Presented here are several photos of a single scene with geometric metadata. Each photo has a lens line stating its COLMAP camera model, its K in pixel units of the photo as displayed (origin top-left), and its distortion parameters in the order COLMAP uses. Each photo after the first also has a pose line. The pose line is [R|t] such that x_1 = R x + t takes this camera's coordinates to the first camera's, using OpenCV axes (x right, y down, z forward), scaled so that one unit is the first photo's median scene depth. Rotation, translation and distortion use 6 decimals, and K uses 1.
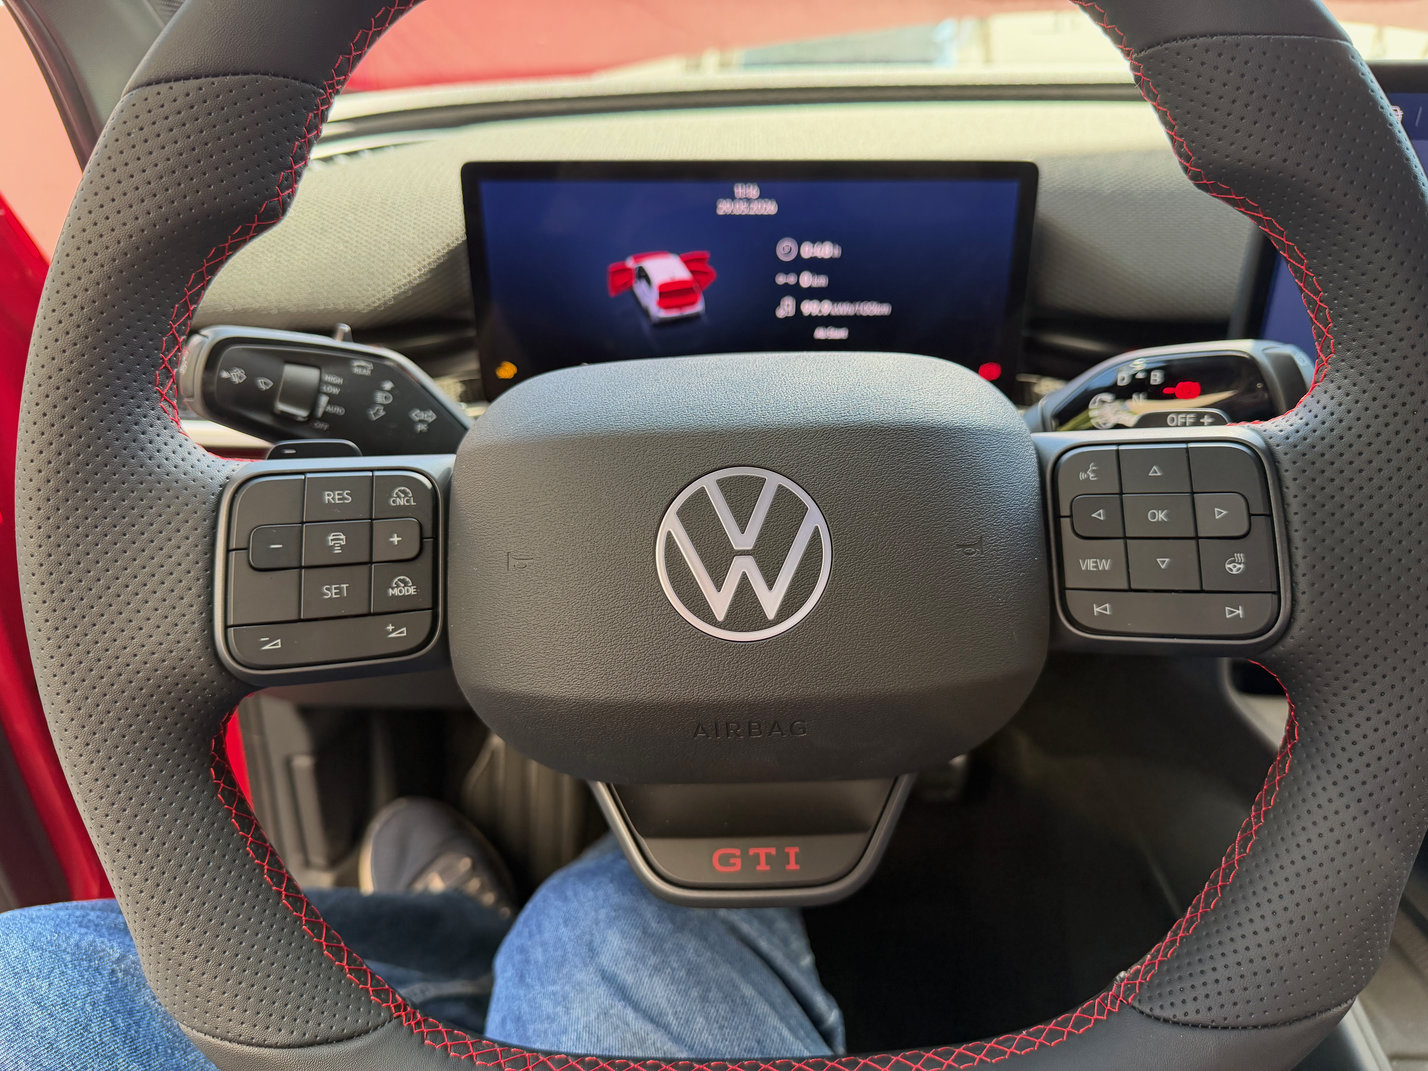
lens RADIAL K [[1053.6, 0, 724.6], [0, 1053.6, 534.5], [0, 0, 1]] dist [0.056700, -0.120797]
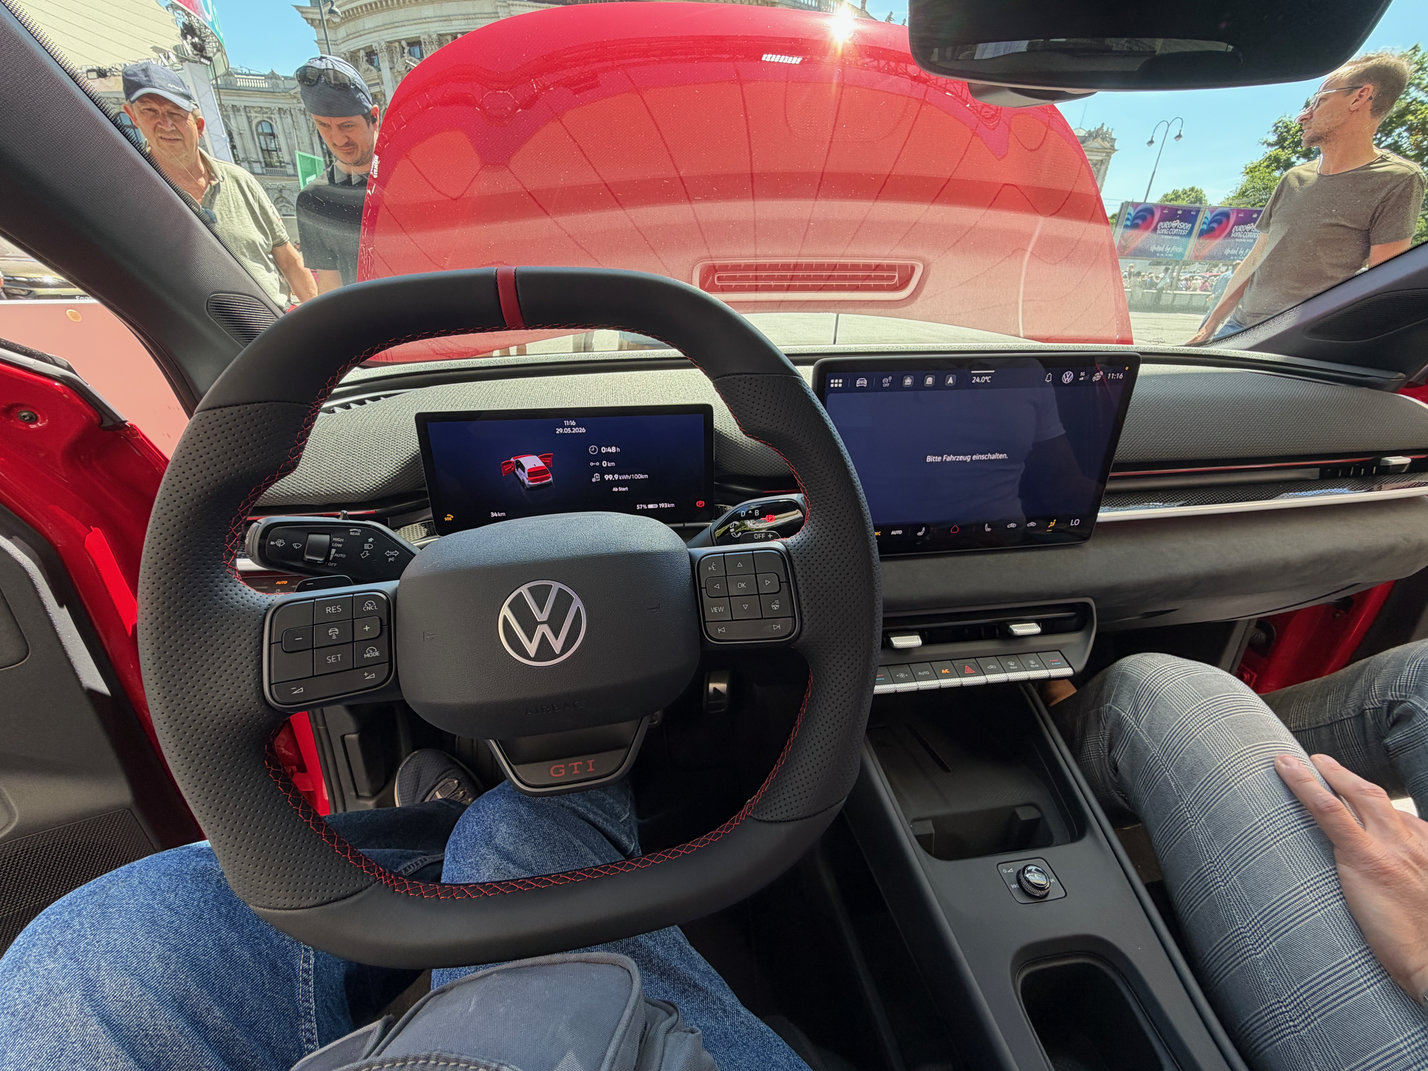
lens RADIAL K [[576.7, 0, 714.0], [0, 576.7, 535.5], [0, 0, 1]] dist [0.020939, -0.017997]
pose [[0.984110, -0.070470, 0.162976, 0.146482], [0.079332, 0.995667, -0.048518, -0.059283], [-0.158851, 0.060676, 0.985436, -0.152335]]
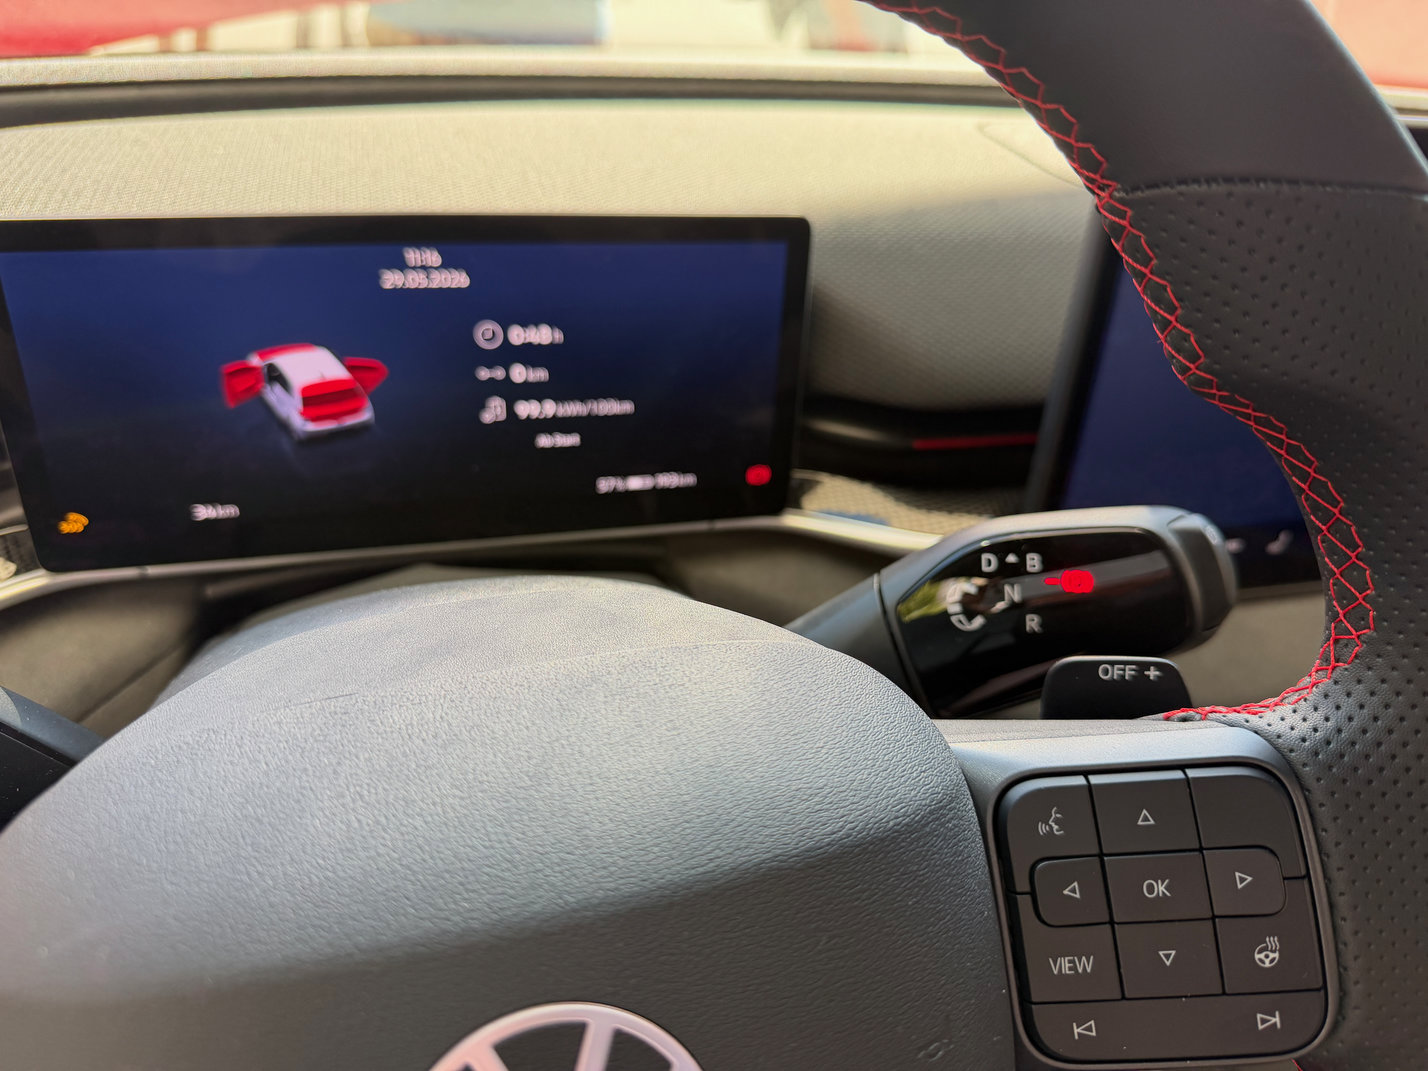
lens RADIAL K [[1053.6, 0, 724.6], [0, 1053.6, 534.5], [0, 0, 1]] dist [0.056700, -0.120797]
pose [[0.950757, -0.094710, 0.295113, -0.021184], [0.076494, 0.994416, 0.072696, -0.272534], [-0.300350, -0.046542, 0.952693, 0.407773]]
